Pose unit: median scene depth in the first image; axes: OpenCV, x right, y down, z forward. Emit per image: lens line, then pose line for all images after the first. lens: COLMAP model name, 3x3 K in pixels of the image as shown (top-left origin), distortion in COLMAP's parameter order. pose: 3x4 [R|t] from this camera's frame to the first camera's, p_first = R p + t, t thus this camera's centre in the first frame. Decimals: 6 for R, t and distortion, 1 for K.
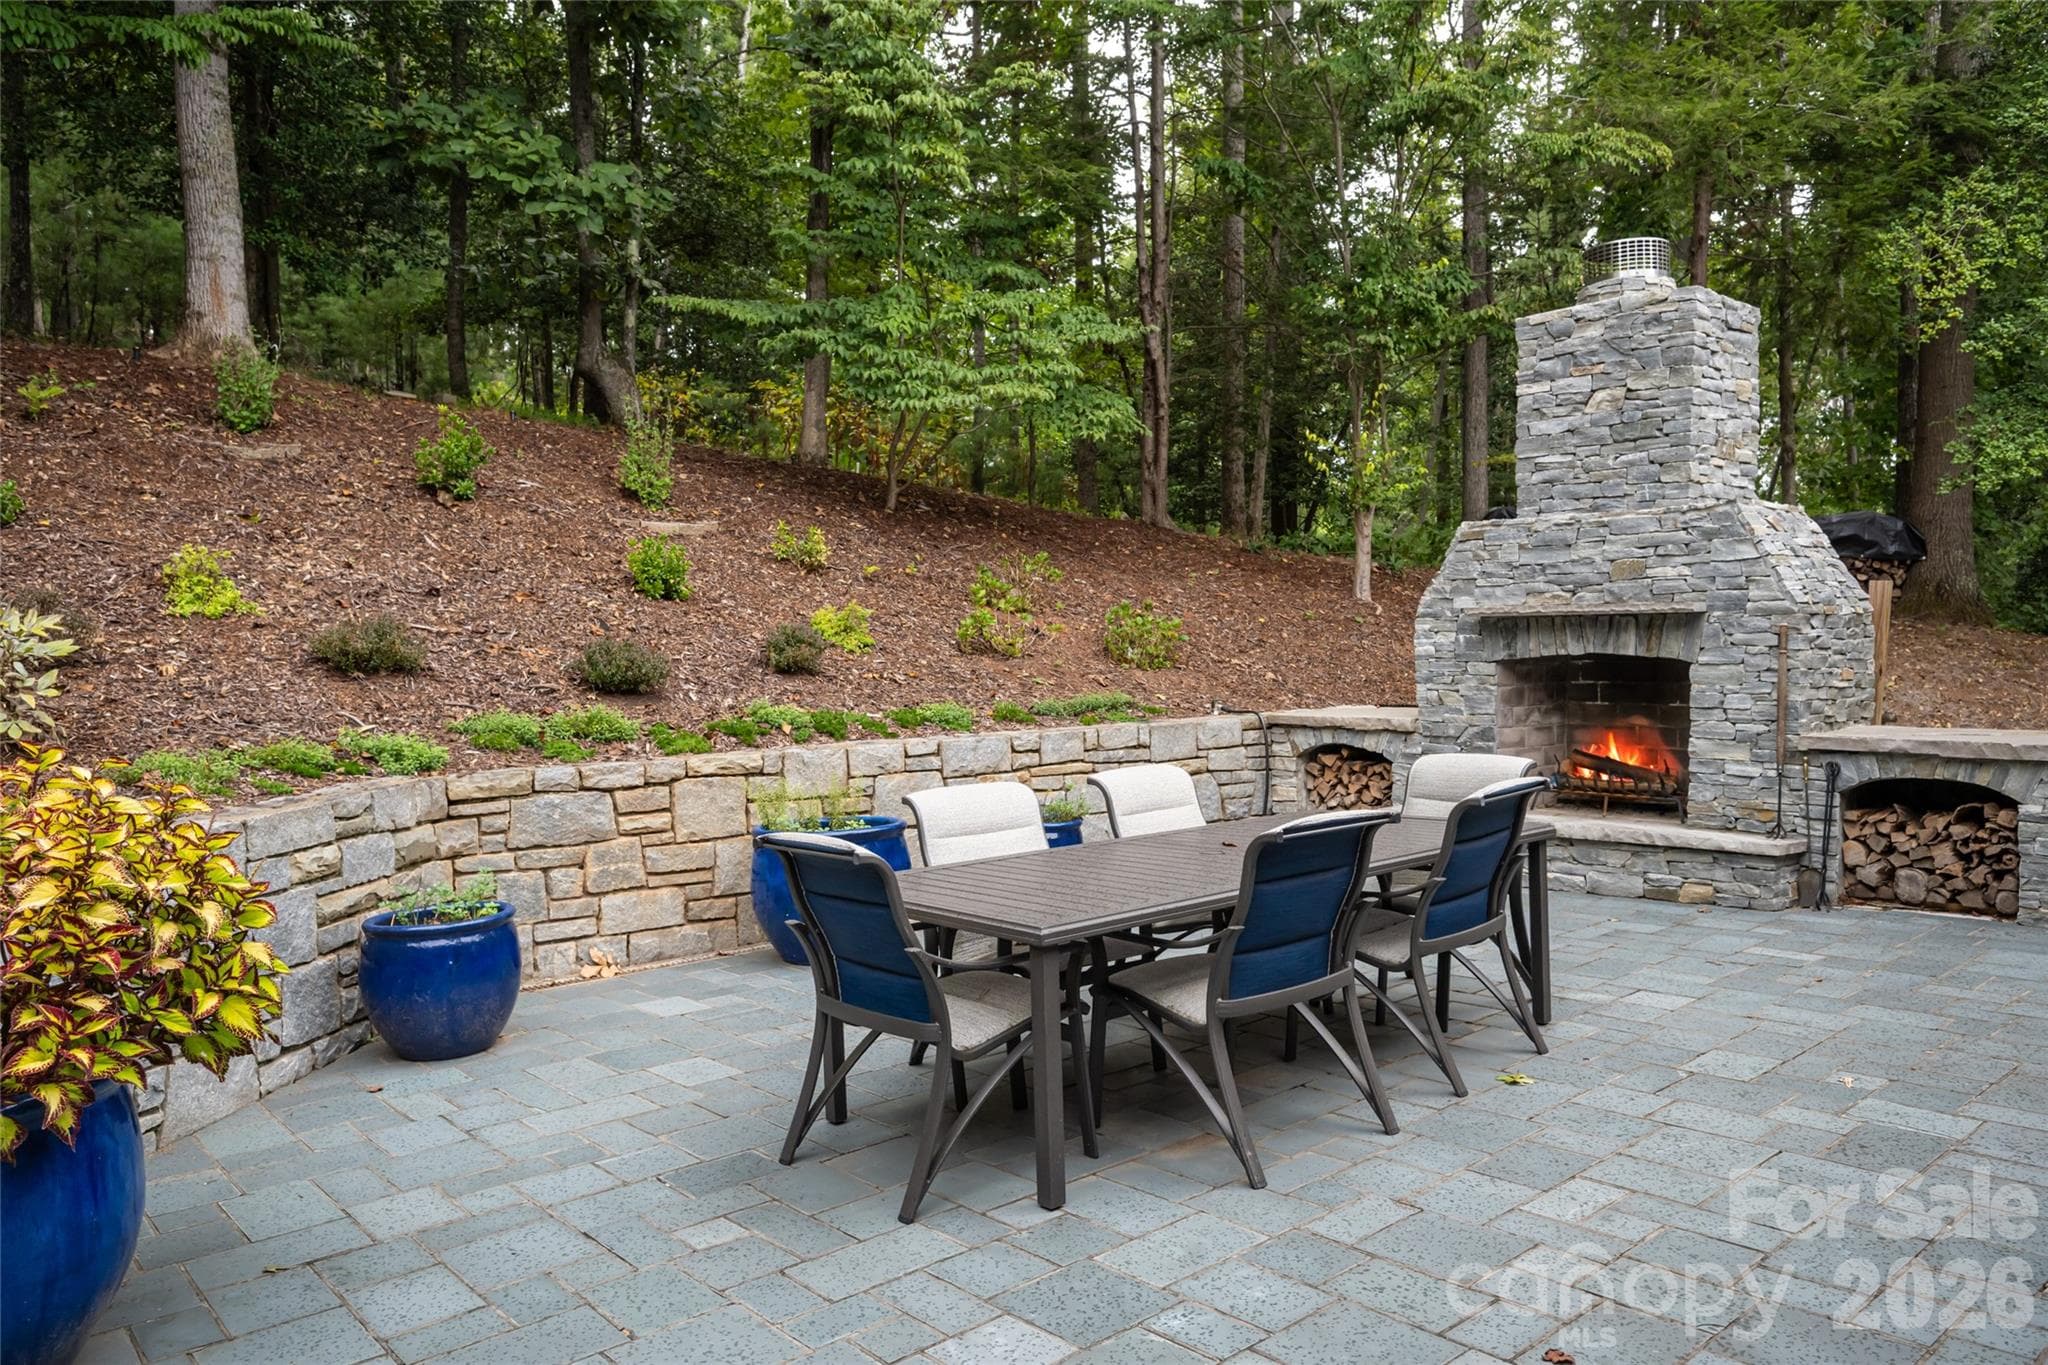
lens RADIAL K [[1421.7, 0, 1025.5], [0, 1421.7, 686.5], [0, 0, 1]] dist [-0.000795, -0.000647]
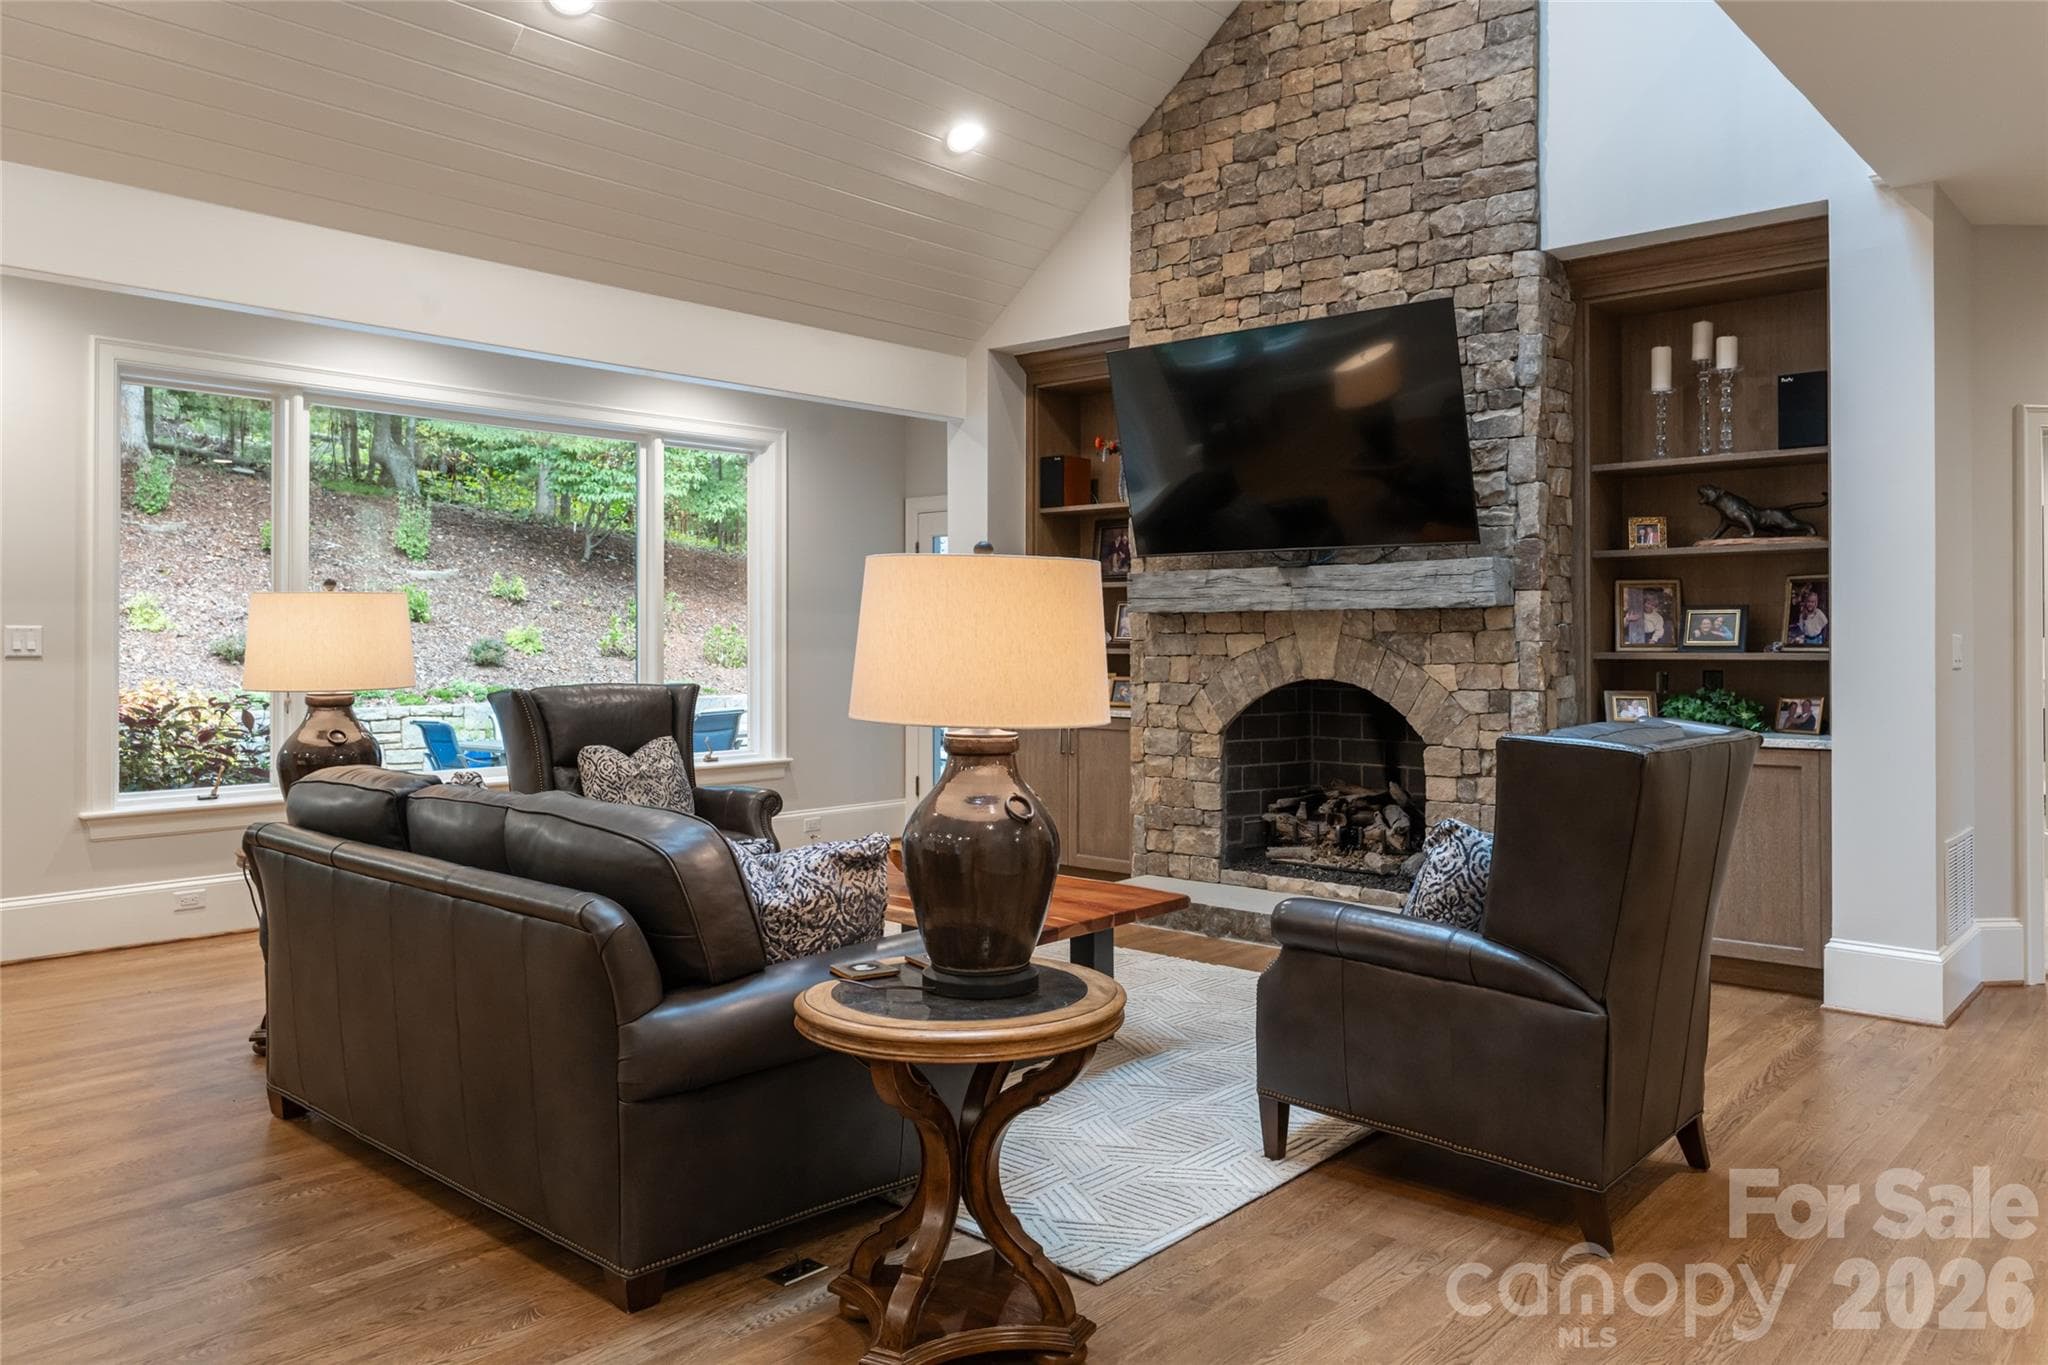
lens RADIAL K [[1421.7, 0, 1041.2], [0, 1421.7, 629.5], [0, 0, 1]] dist [-0.000795, -0.000647]
pose [[0.991871, 0.018745, 0.125860, 0.252068], [-0.013486, 0.999005, -0.042508, 0.009717], [-0.126532, 0.040465, 0.991137, -0.712765]]
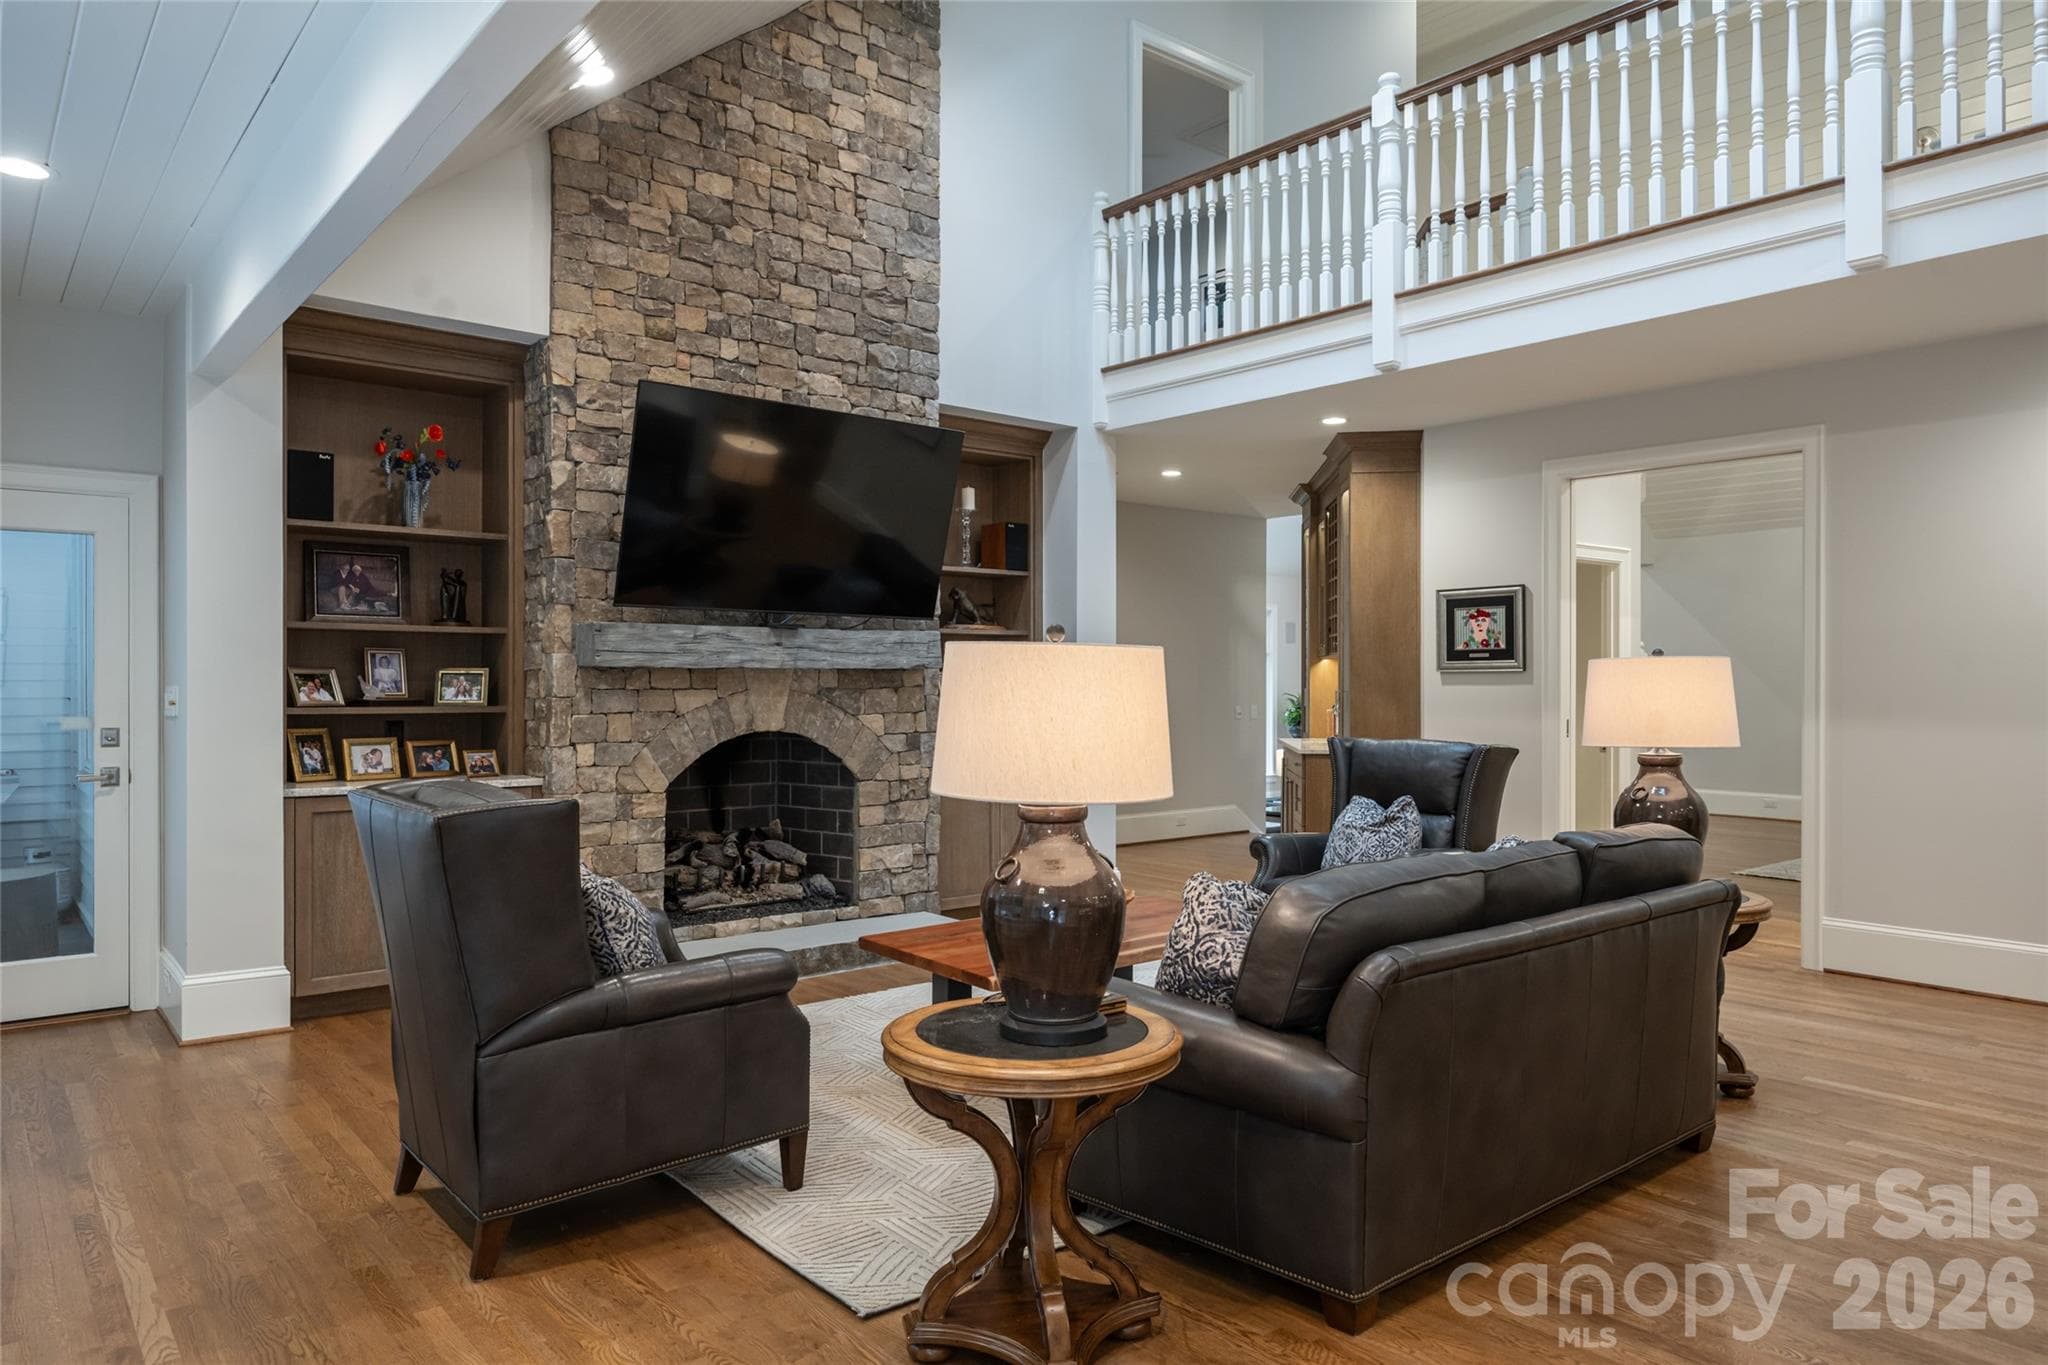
lens RADIAL K [[1319.6, 0, 1026.7], [0, 1319.6, 683.8], [0, 0, 1]] dist [0.010578, 0.000592]
pose [[0.031280, 0.016793, 0.999370, -1.631240], [0.032565, 0.999311, -0.017811, -0.050869], [-0.998980, 0.033101, 0.030712, 1.314487]]
